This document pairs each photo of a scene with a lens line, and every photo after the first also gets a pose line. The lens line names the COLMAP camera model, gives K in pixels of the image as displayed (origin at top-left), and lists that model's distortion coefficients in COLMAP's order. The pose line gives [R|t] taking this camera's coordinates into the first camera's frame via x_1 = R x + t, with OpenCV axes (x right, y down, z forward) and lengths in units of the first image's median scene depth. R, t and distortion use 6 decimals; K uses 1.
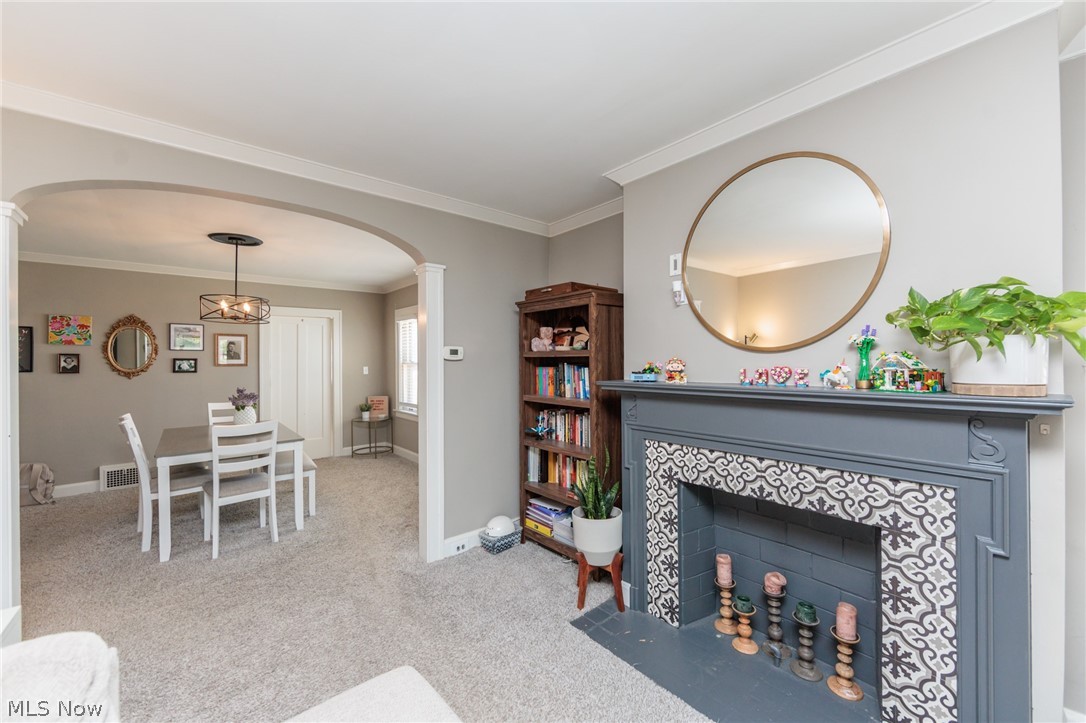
lens RADIAL K [[420.7, 0, 544.7], [0, 420.7, 359.8], [0, 0, 1]] dist [-0.000090, 0.000086]
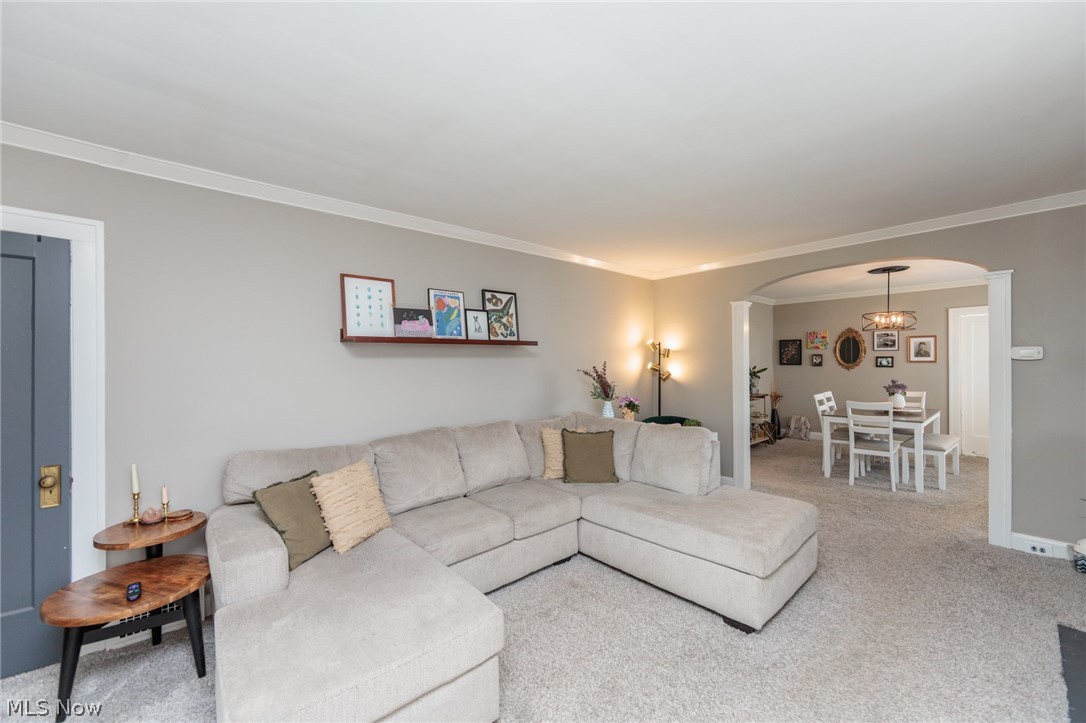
lens RADIAL K [[425.7, 0, 539.9], [0, 425.7, 358.6], [0, 0, 1]] dist [0.000741, 0.000028]
pose [[0.016916, 0.001212, -0.999856, 0.539817], [0.011209, 0.999936, 0.001401, -0.012269], [0.999794, -0.011232, 0.016901, -0.126840]]
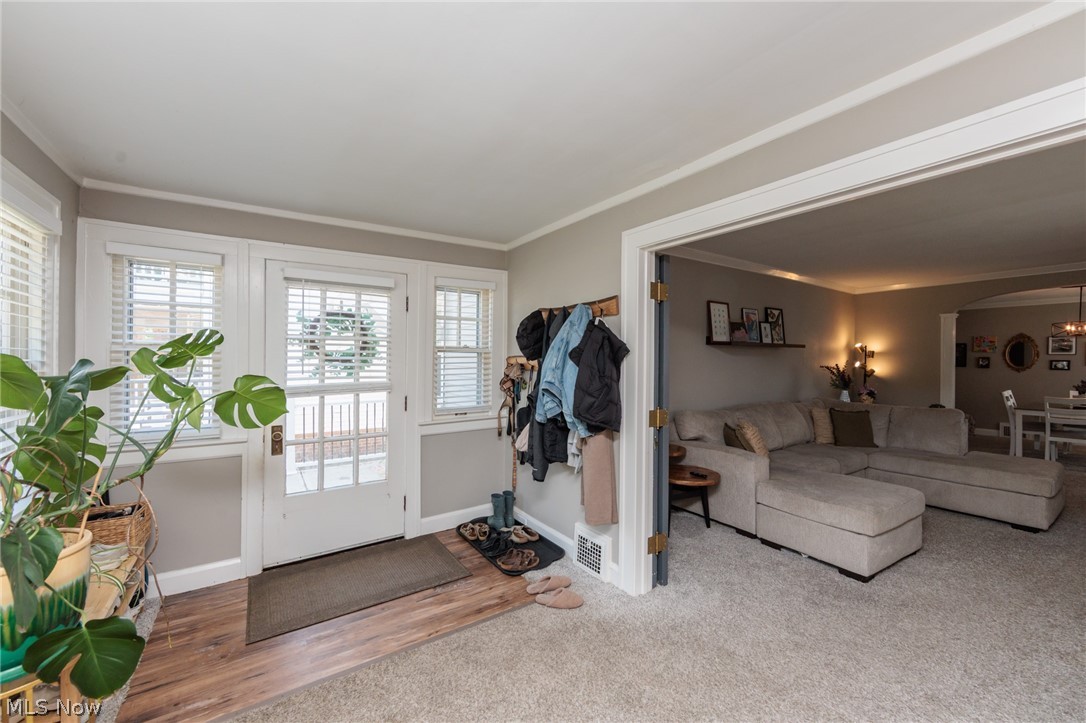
lens RADIAL K [[425.7, 0, 539.9], [0, 425.7, 358.6], [0, 0, 1]] dist [0.000741, 0.000028]
pose [[-0.115154, 0.005693, -0.993331, 0.939314], [-0.003893, 0.999973, 0.006182, -0.012161], [0.993340, 0.004579, -0.115129, -0.710536]]
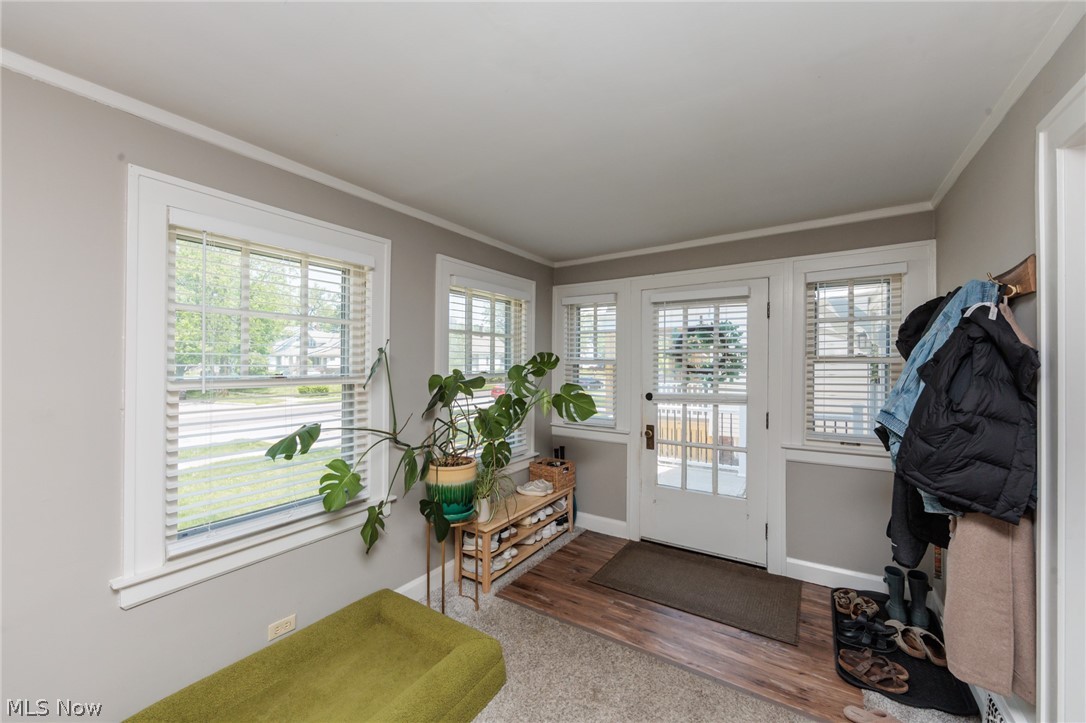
lens RADIAL K [[420.7, 0, 544.7], [0, 420.7, 359.8], [0, 0, 1]] dist [-0.000090, 0.000086]
pose [[-0.957759, 0.000313, -0.287573, 0.772835], [0.002349, 0.999975, -0.006736, -0.019920], [0.287563, -0.007127, -0.957735, -0.515633]]
